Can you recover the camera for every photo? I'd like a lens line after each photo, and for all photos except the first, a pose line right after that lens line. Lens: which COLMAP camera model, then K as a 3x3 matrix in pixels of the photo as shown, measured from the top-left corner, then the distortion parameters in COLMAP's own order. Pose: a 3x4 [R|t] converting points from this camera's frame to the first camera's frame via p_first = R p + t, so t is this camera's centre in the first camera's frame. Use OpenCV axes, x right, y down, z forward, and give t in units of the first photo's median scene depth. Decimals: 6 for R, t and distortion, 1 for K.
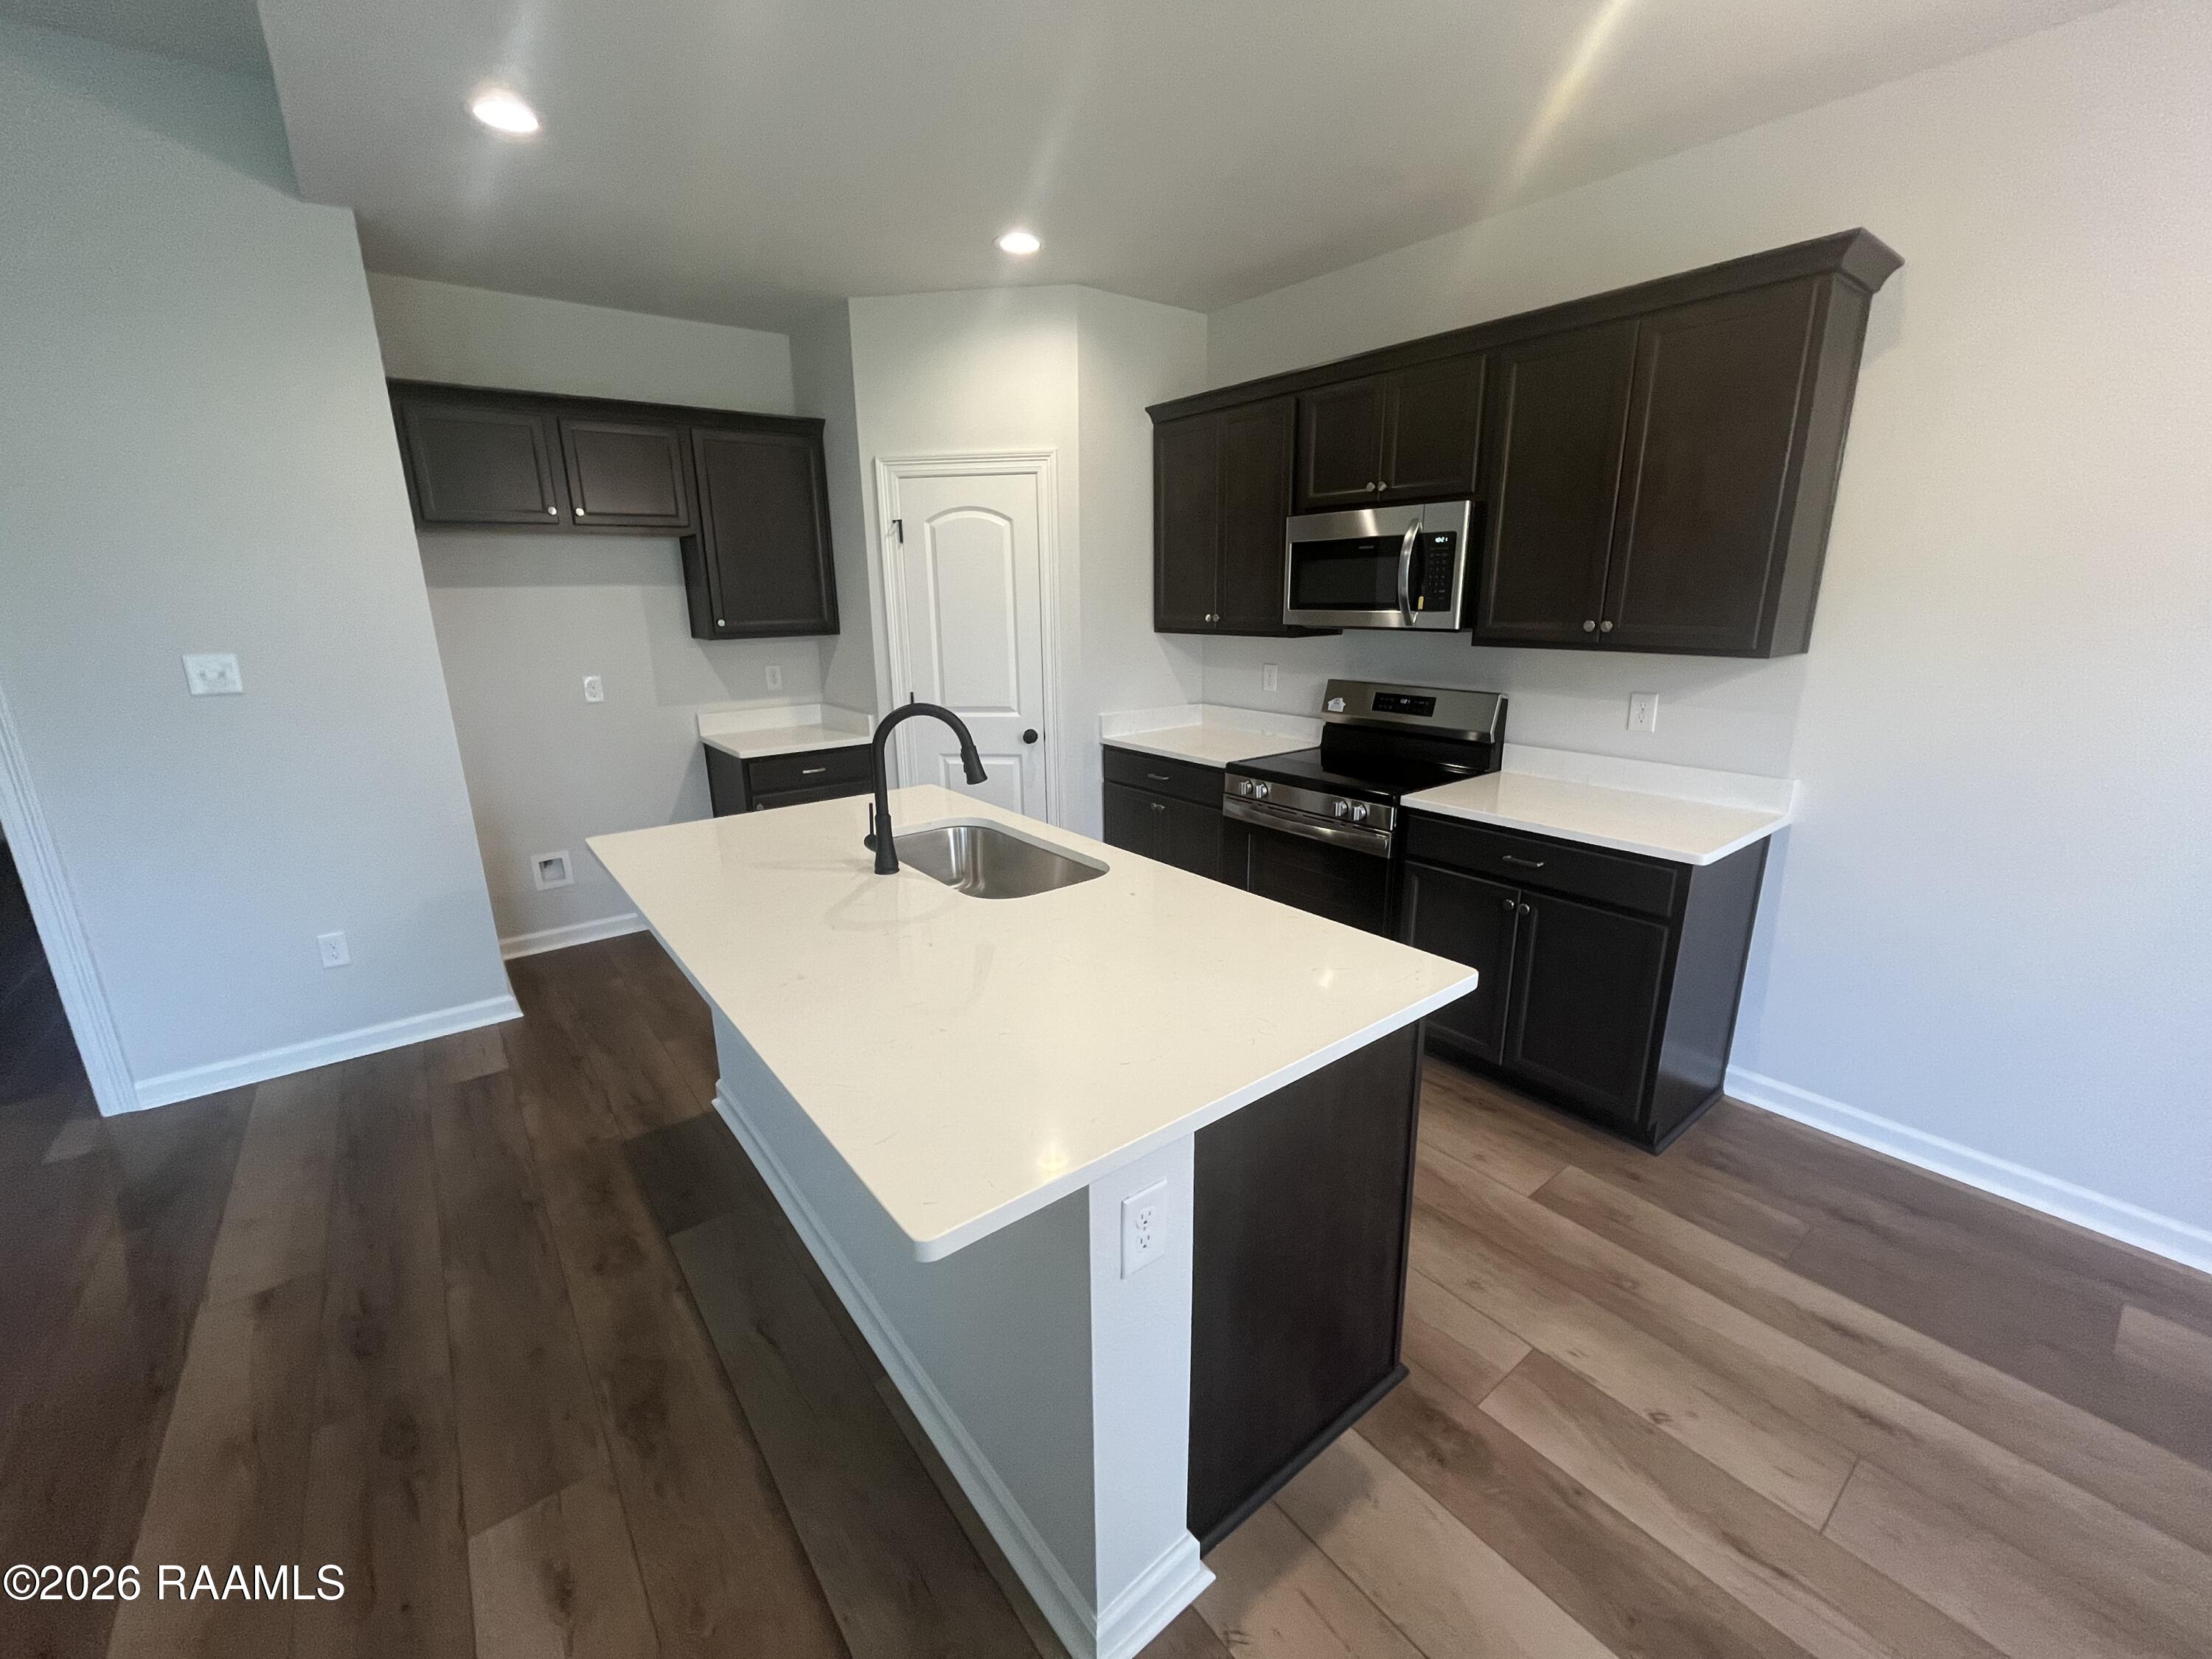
lens RADIAL K [[886.7, 0, 1088.3], [0, 886.7, 831.1], [0, 0, 1]] dist [0.001791, 0.000087]
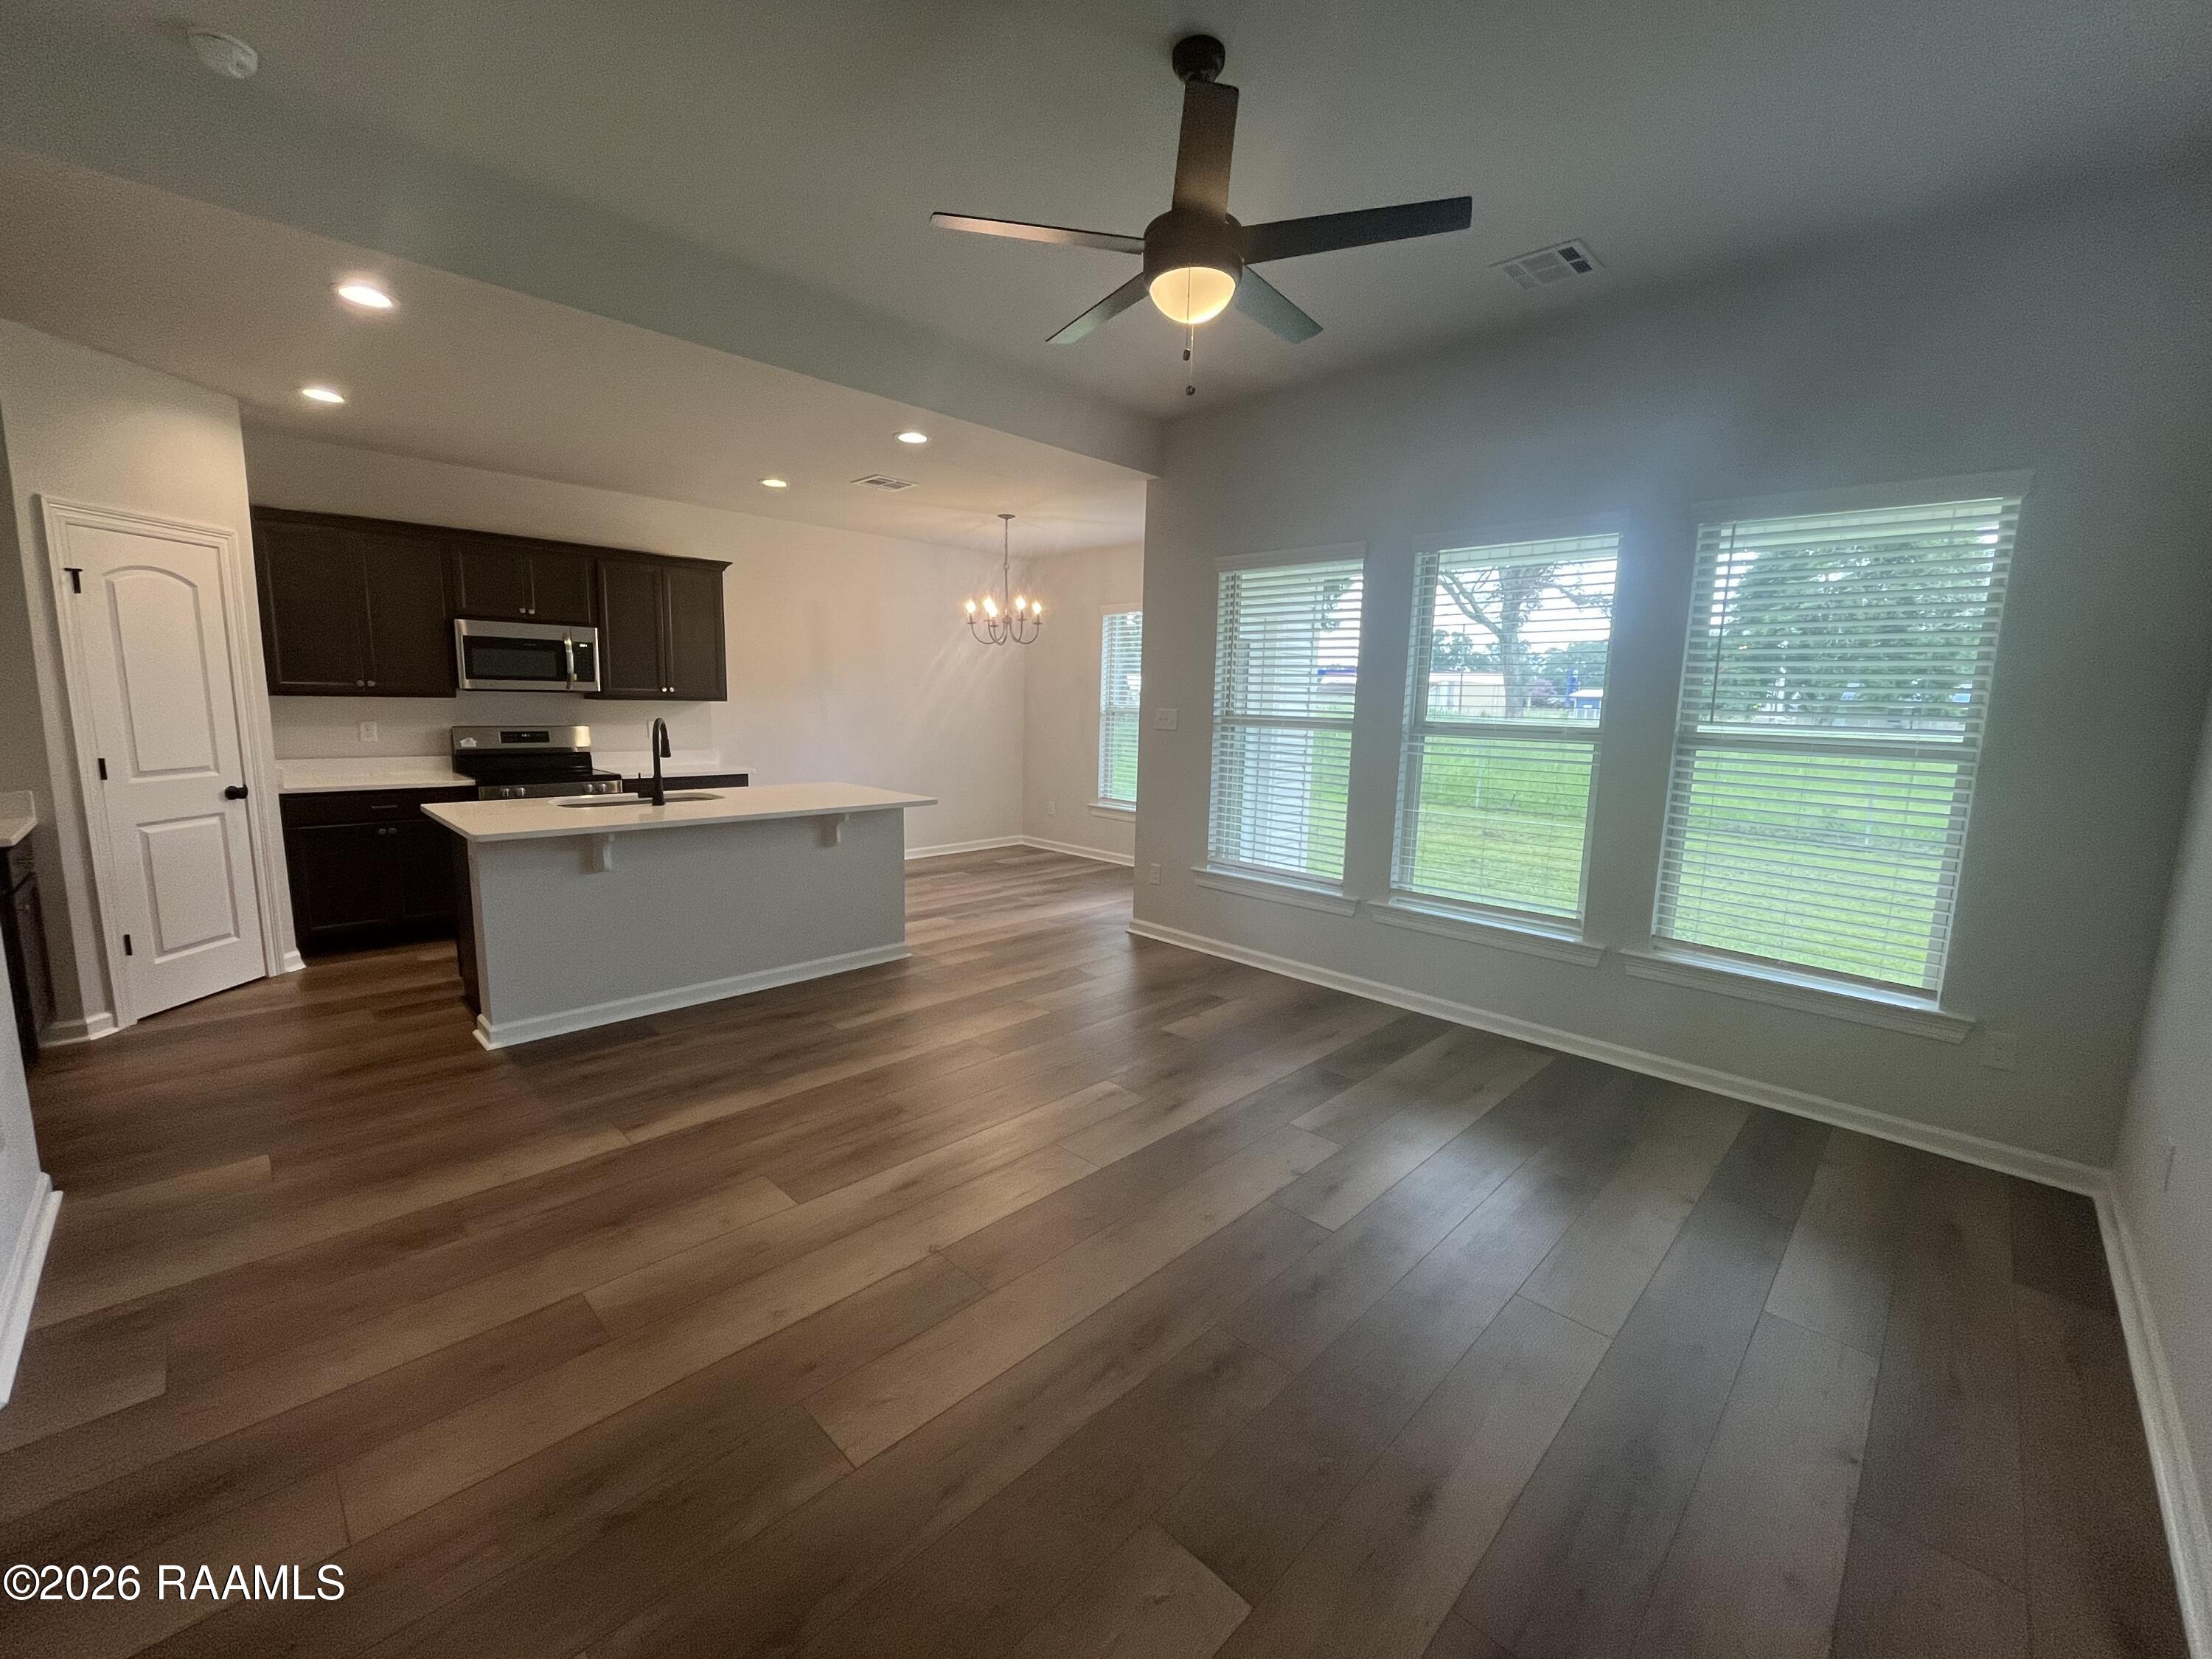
lens RADIAL K [[886.7, 0, 1108.2], [0, 886.7, 818.7], [0, 0, 1]] dist [0.001791, 0.000087]
pose [[-0.133599, -0.128248, 0.982702, -1.432177], [0.234774, 0.959270, 0.157108, -0.001967], [-0.962825, 0.251702, -0.098048, 0.156031]]
